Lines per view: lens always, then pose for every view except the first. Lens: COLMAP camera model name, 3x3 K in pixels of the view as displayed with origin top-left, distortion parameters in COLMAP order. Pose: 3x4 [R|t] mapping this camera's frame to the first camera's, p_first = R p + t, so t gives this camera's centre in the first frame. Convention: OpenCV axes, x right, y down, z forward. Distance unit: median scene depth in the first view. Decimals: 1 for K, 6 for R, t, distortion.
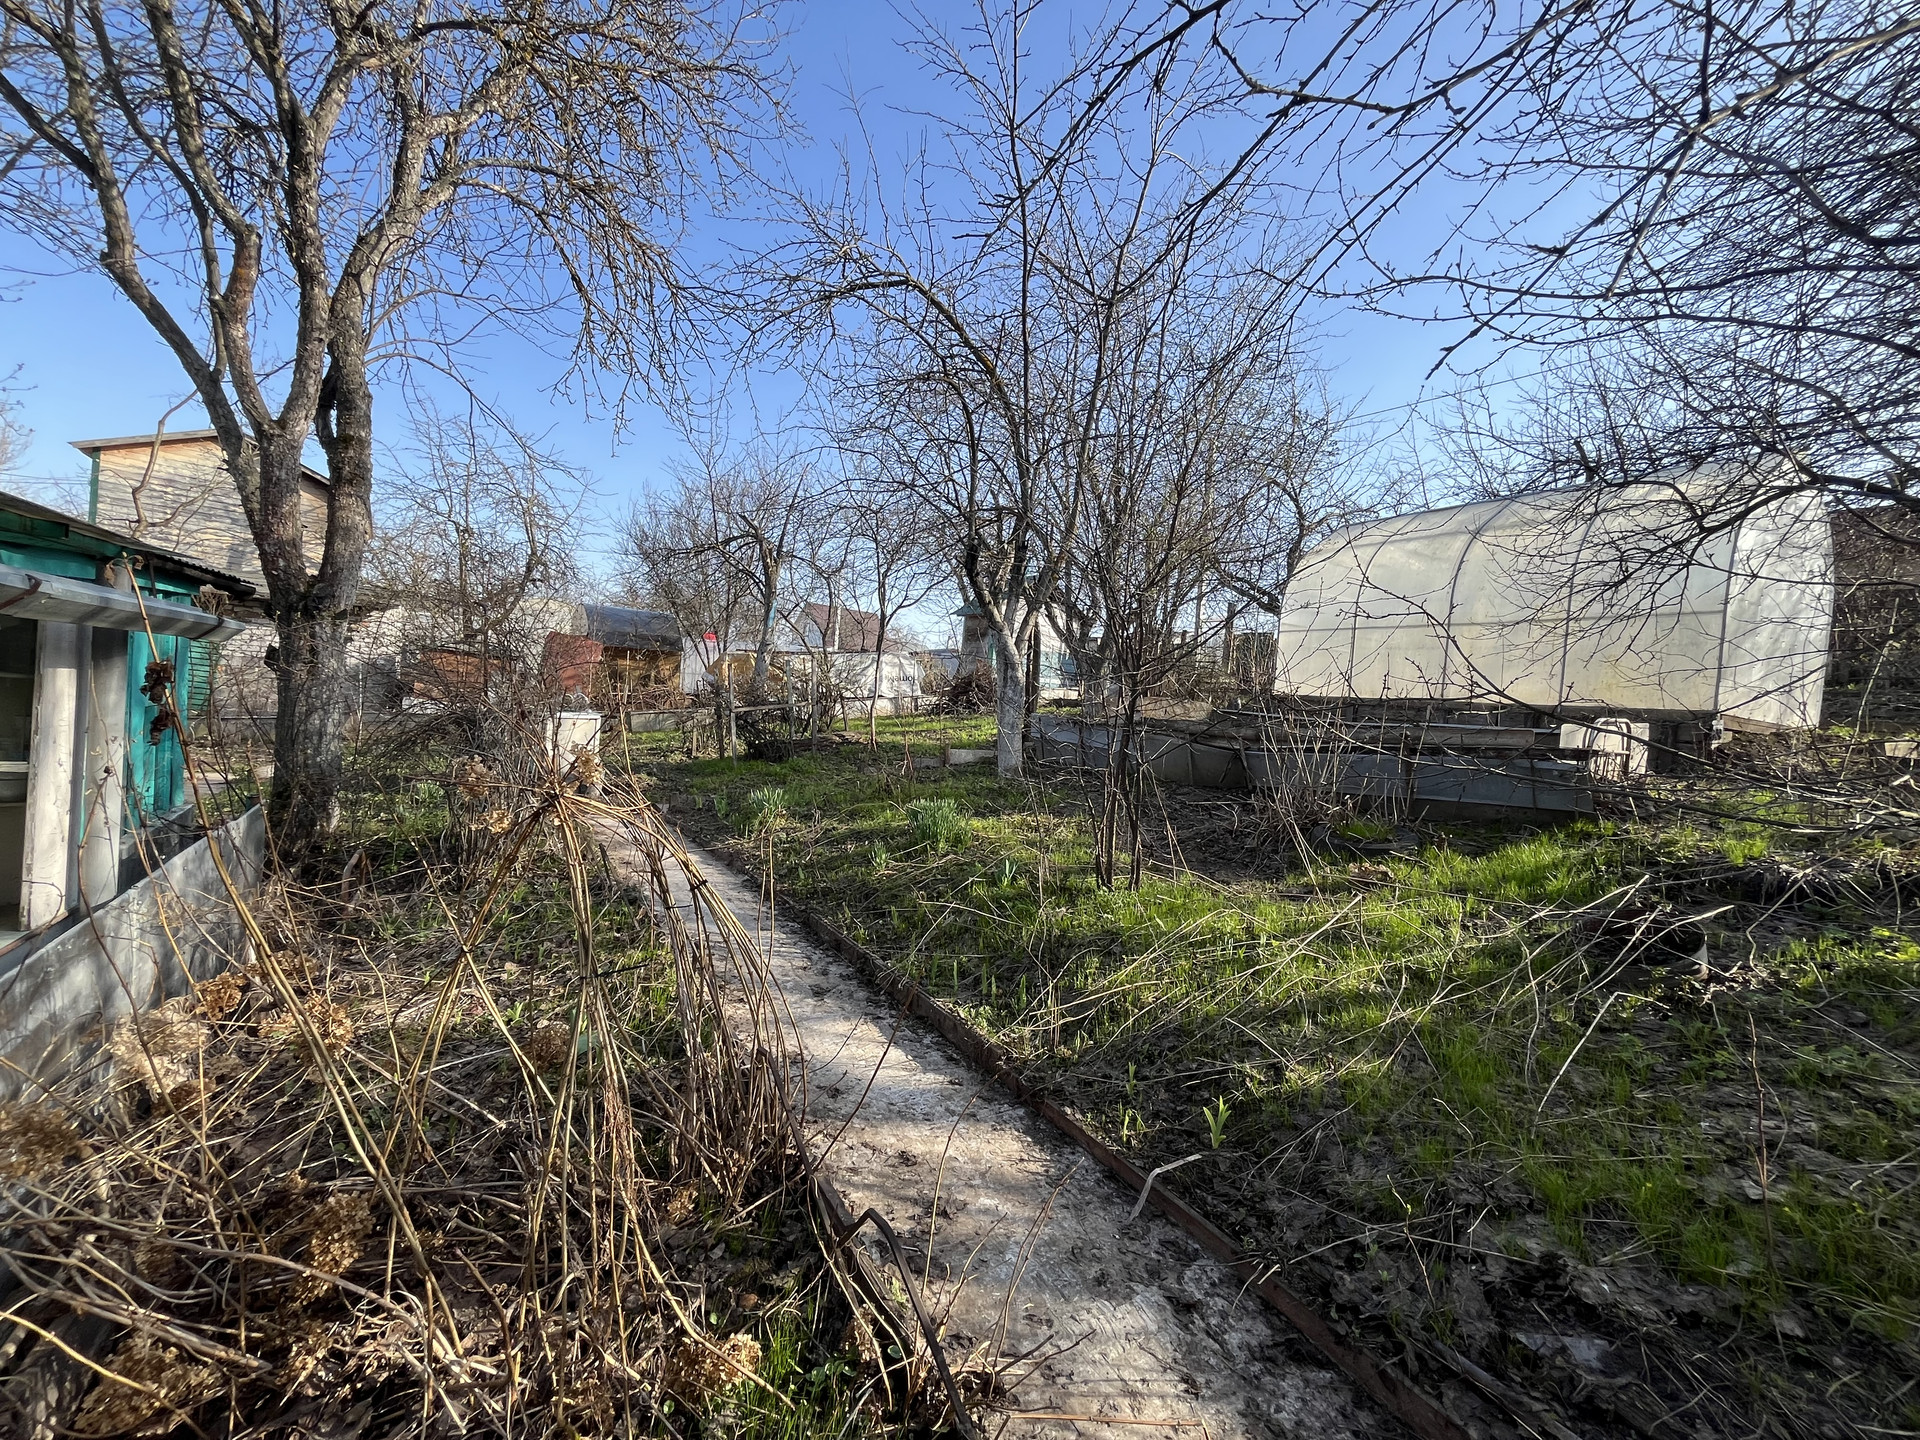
lens RADIAL K [[786.7, 0, 960.8], [0, 786.7, 716.5], [0, 0, 1]] dist [-0.002482, 0.000211]
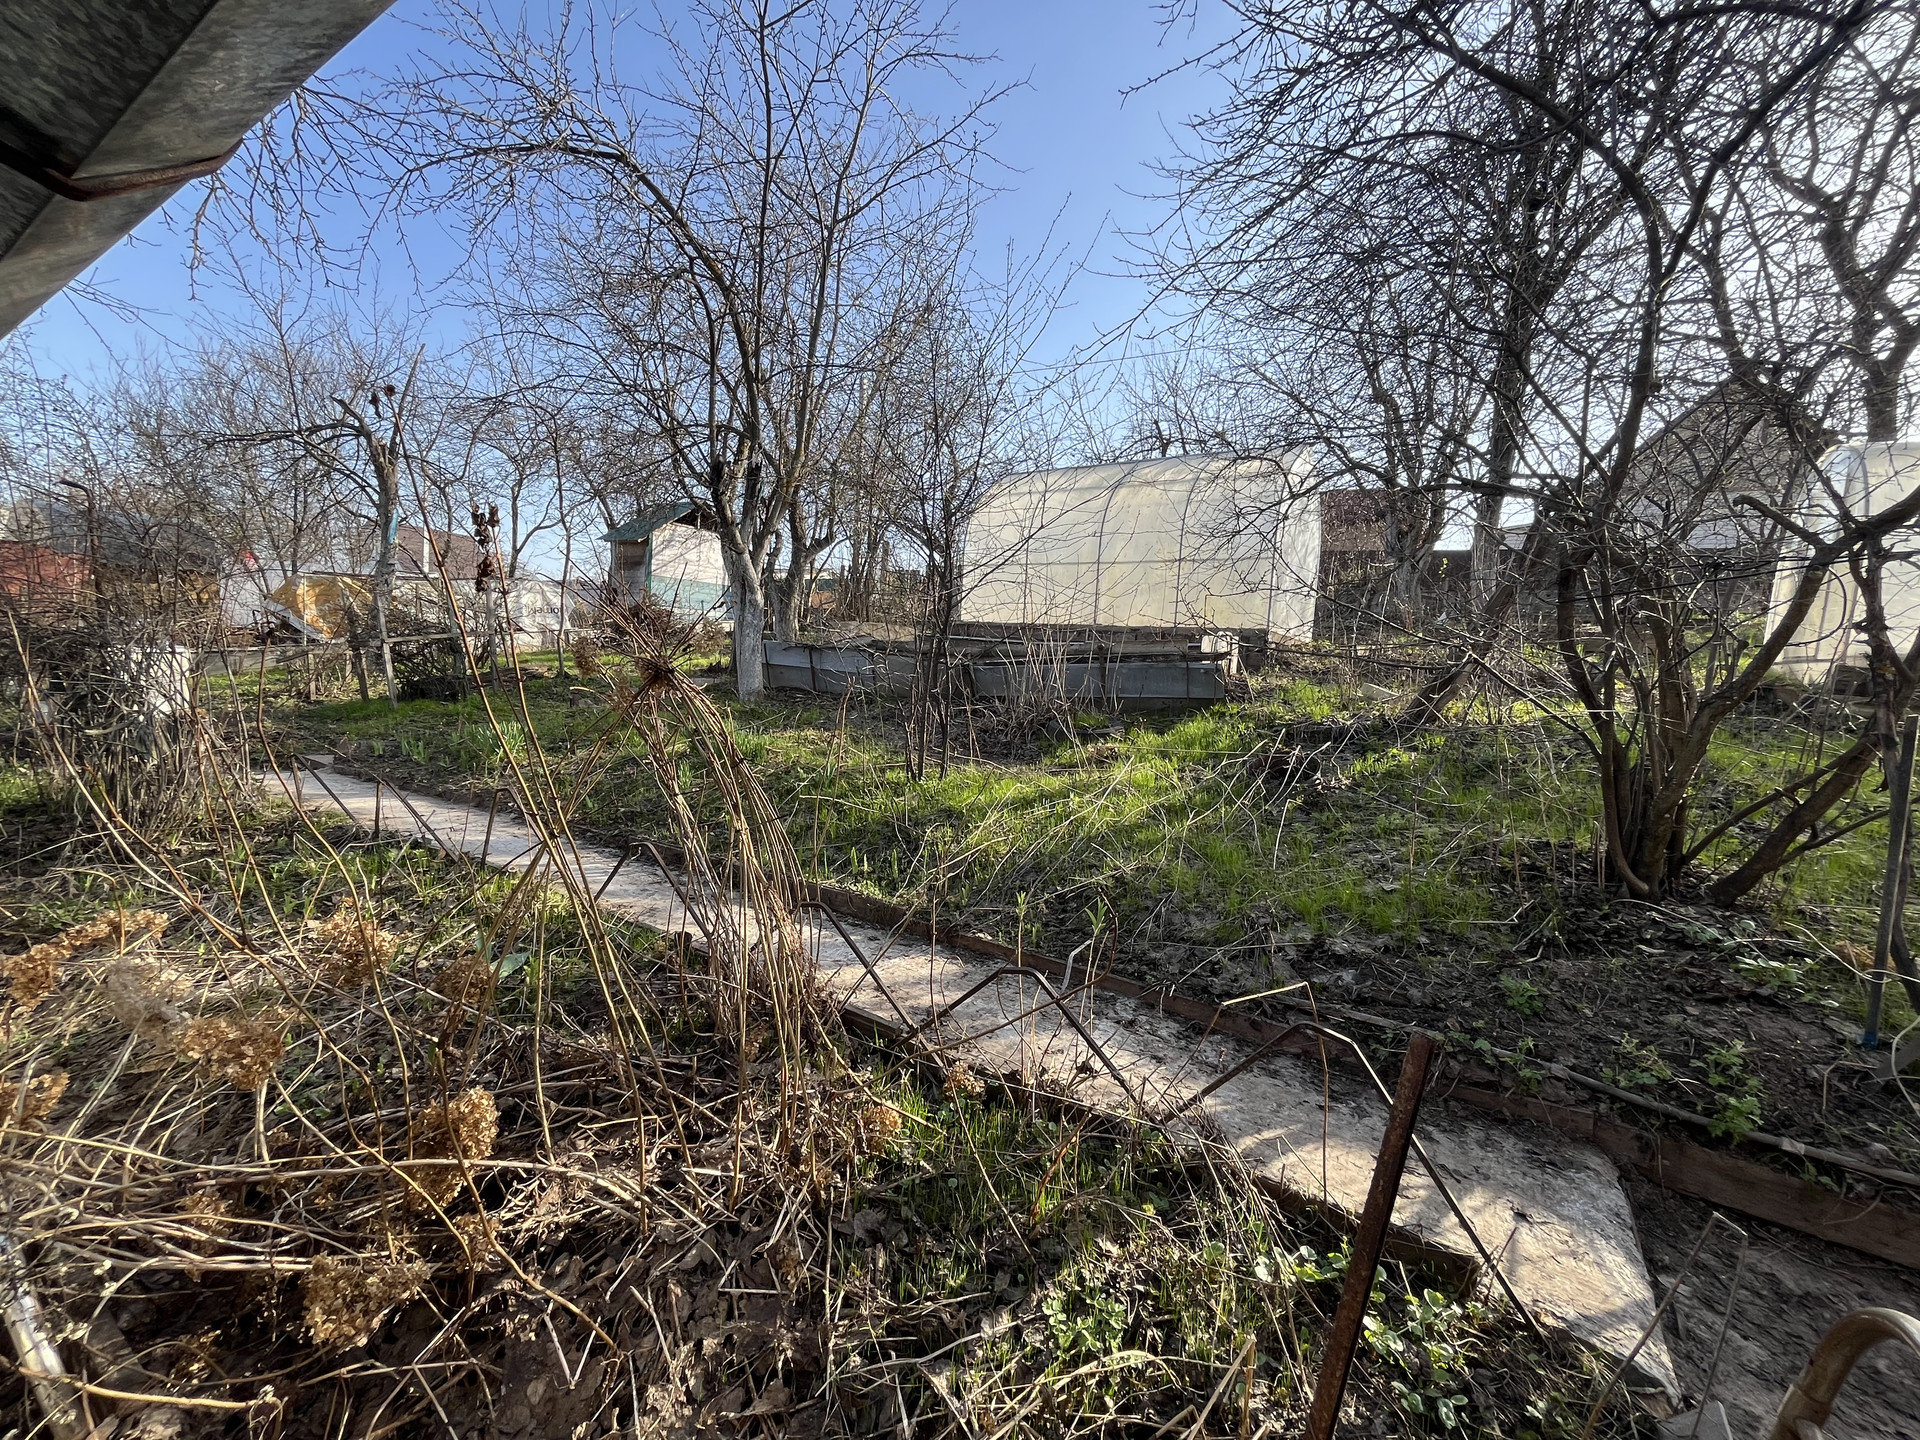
lens RADIAL K [[786.7, 0, 956.1], [0, 786.7, 721.3], [0, 0, 1]] dist [-0.002482, 0.000211]
pose [[0.893809, -0.056820, 0.444834, -0.208296], [0.019590, 0.995941, 0.087853, 0.026723], [-0.448021, -0.069809, 0.891294, -0.031226]]
